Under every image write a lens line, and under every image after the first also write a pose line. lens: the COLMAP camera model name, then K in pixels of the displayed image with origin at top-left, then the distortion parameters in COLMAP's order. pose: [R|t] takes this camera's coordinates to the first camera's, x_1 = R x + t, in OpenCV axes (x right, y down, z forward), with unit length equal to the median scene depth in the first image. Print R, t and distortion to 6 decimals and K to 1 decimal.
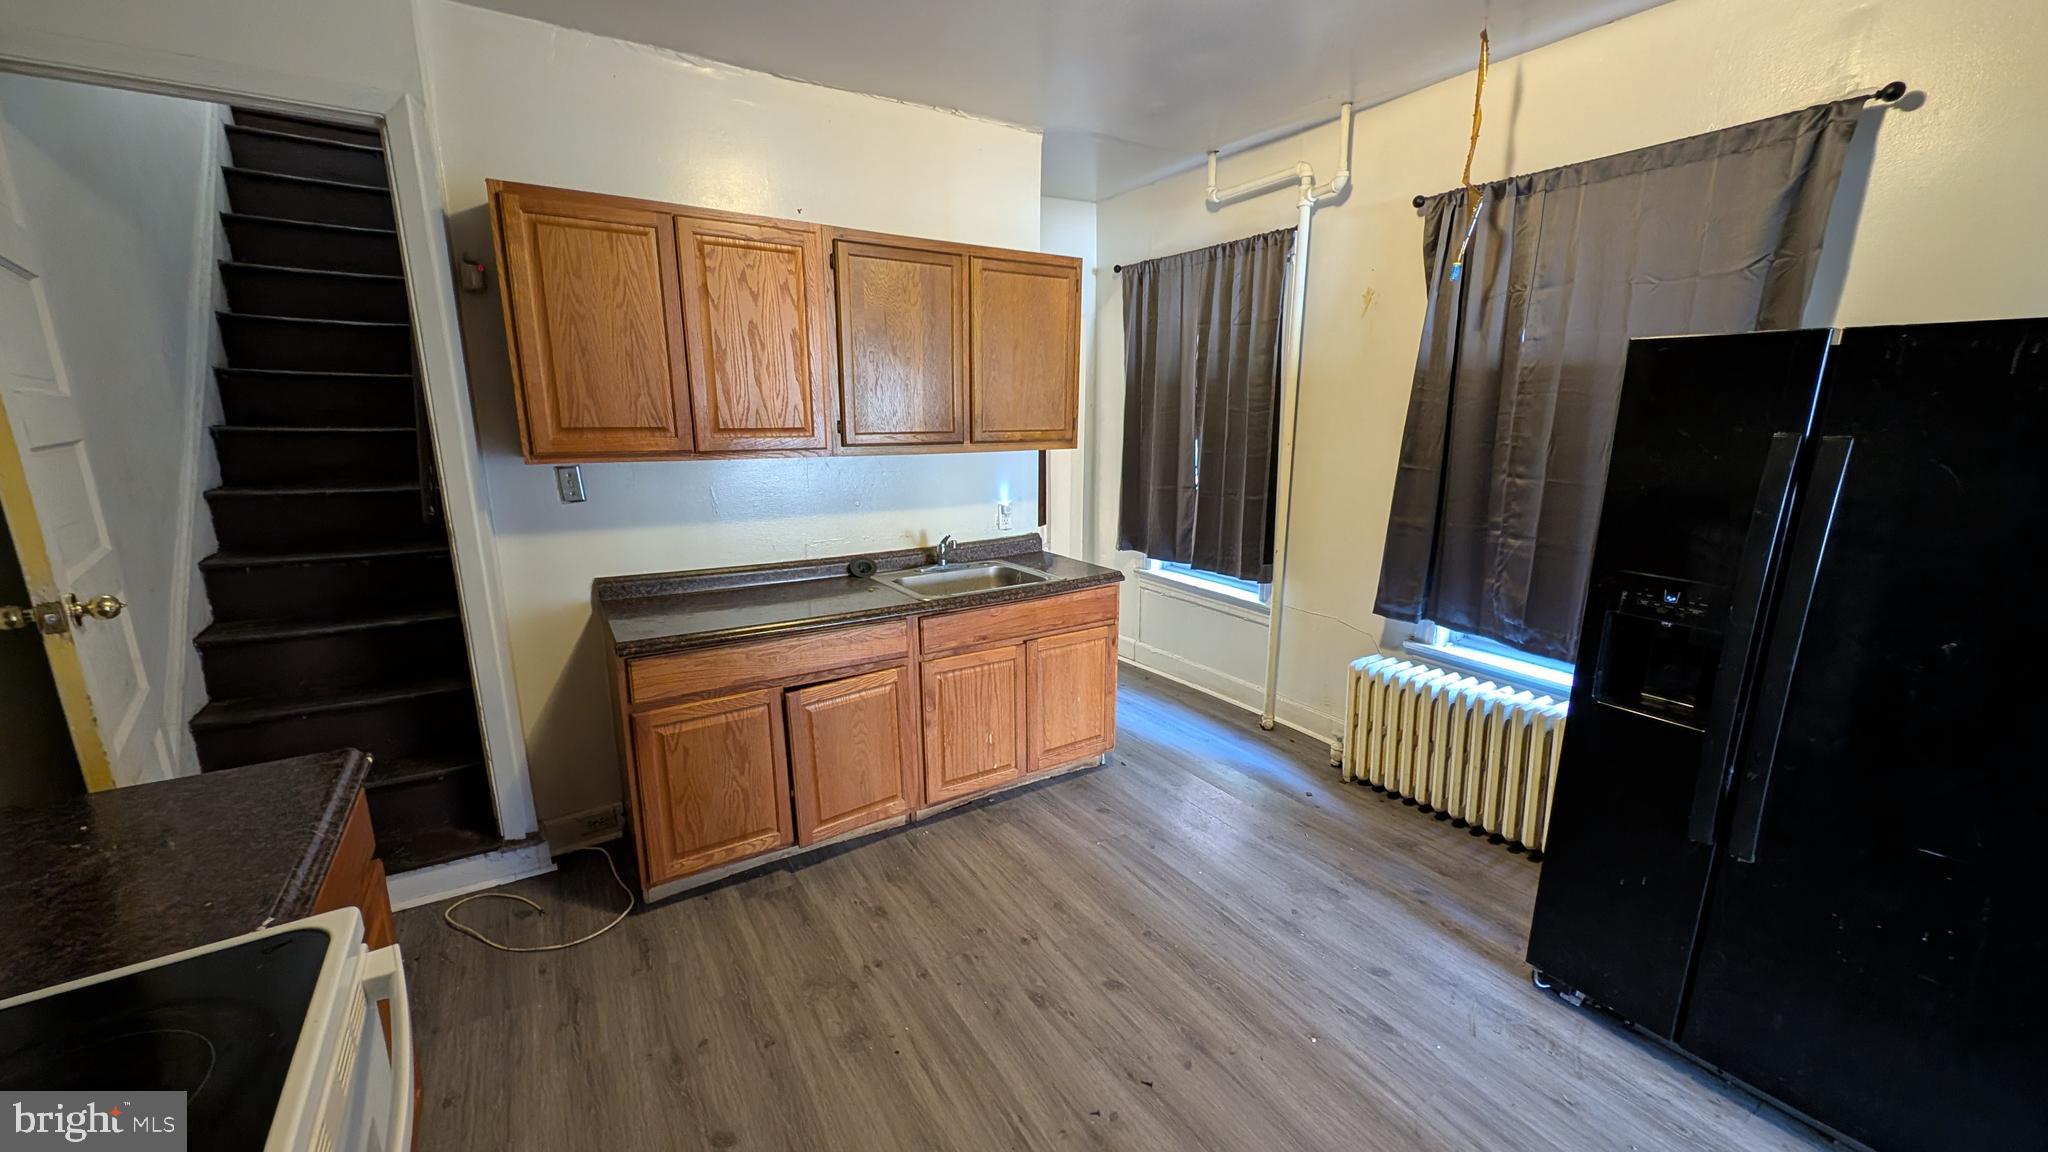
lens RADIAL K [[771.9, 0, 1025.2], [0, 771.9, 574.6], [0, 0, 1]] dist [0.000530, 0.000014]
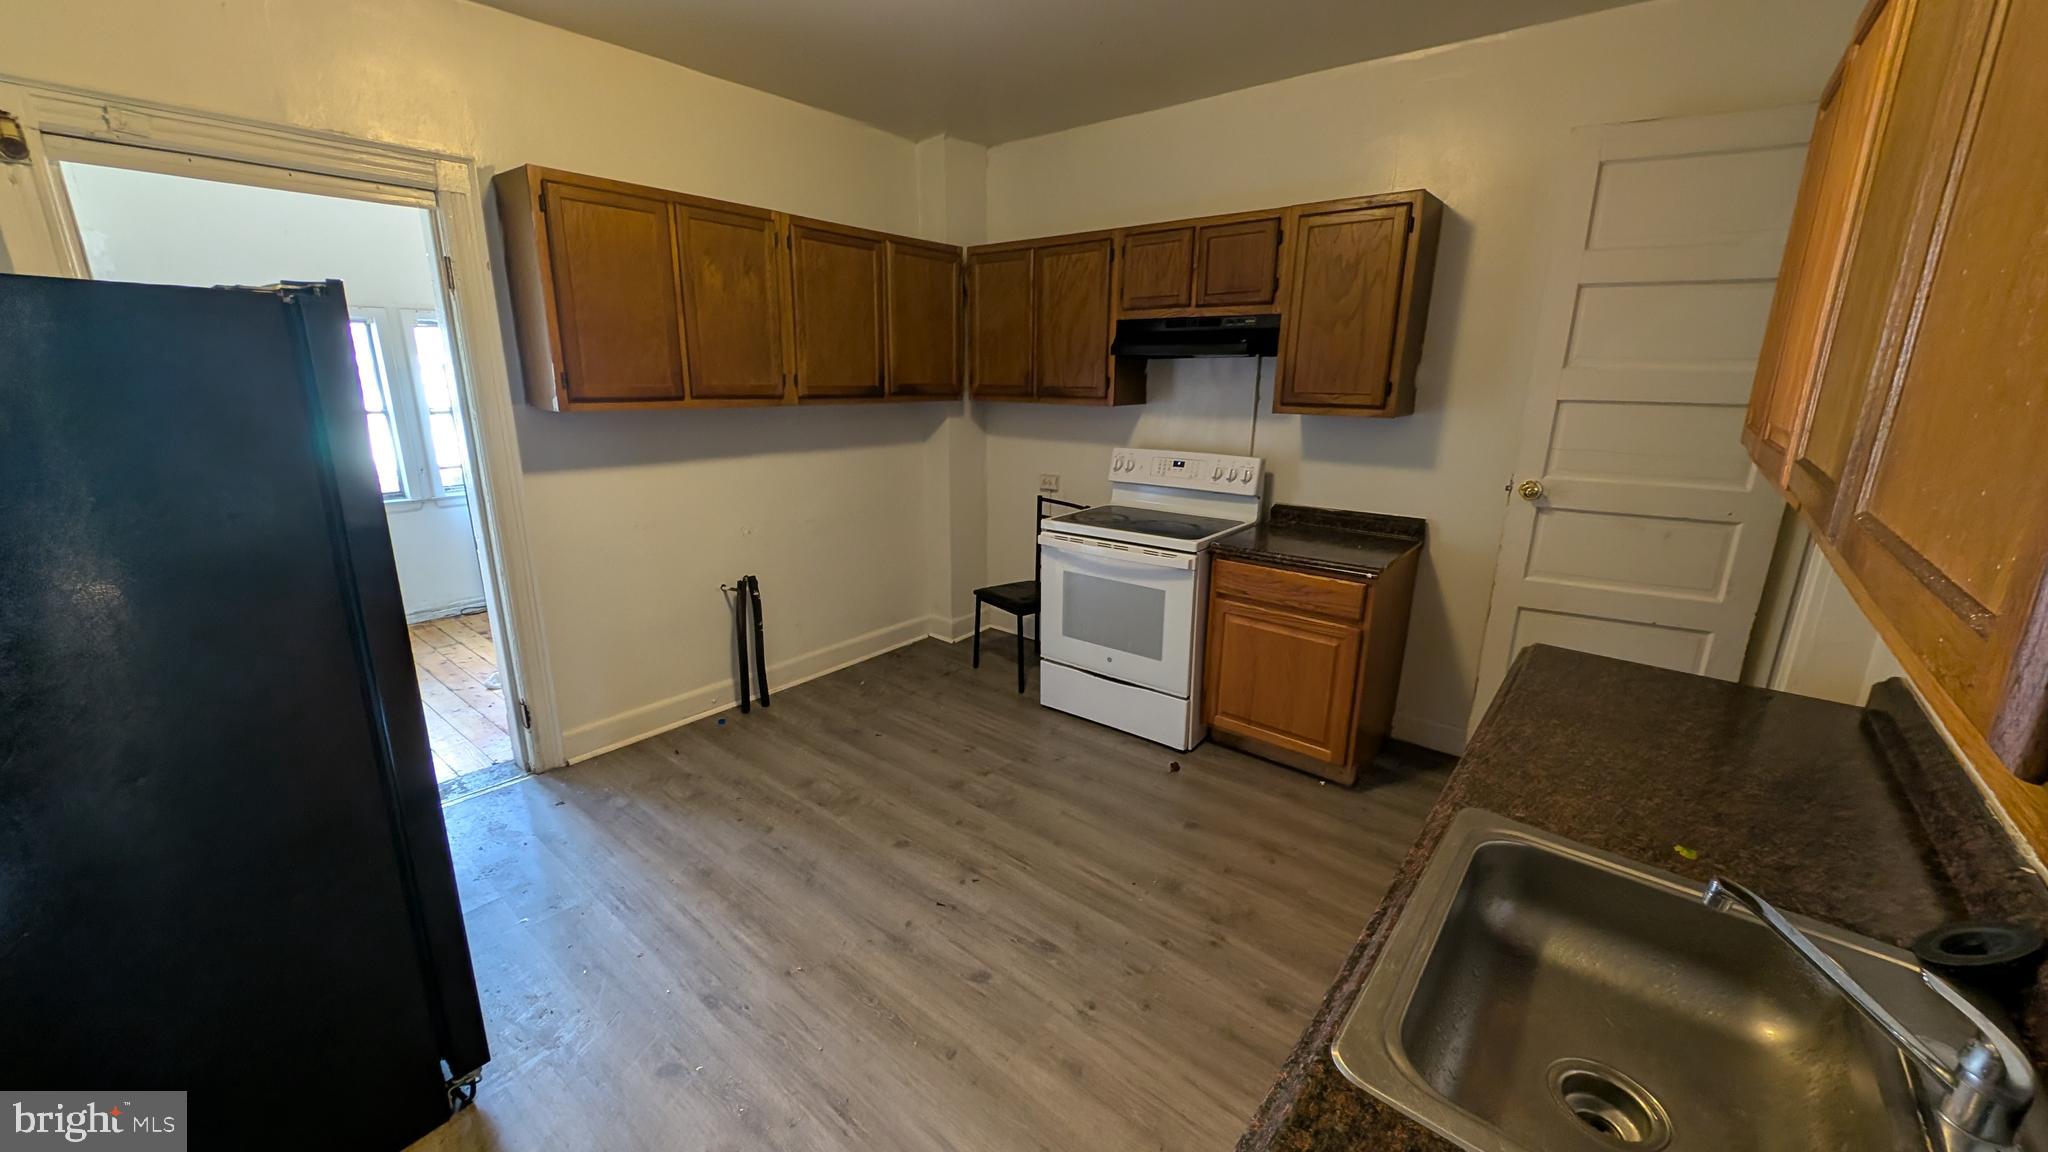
lens RADIAL K [[771.9, 0, 1022.1], [0, 771.9, 572.5], [0, 0, 1]] dist [0.000530, 0.000014]
pose [[-0.955574, 0.068021, -0.286797, 0.314250], [-0.069786, 0.893133, 0.444347, -0.364482], [0.286372, 0.444620, -0.848707, 1.644877]]
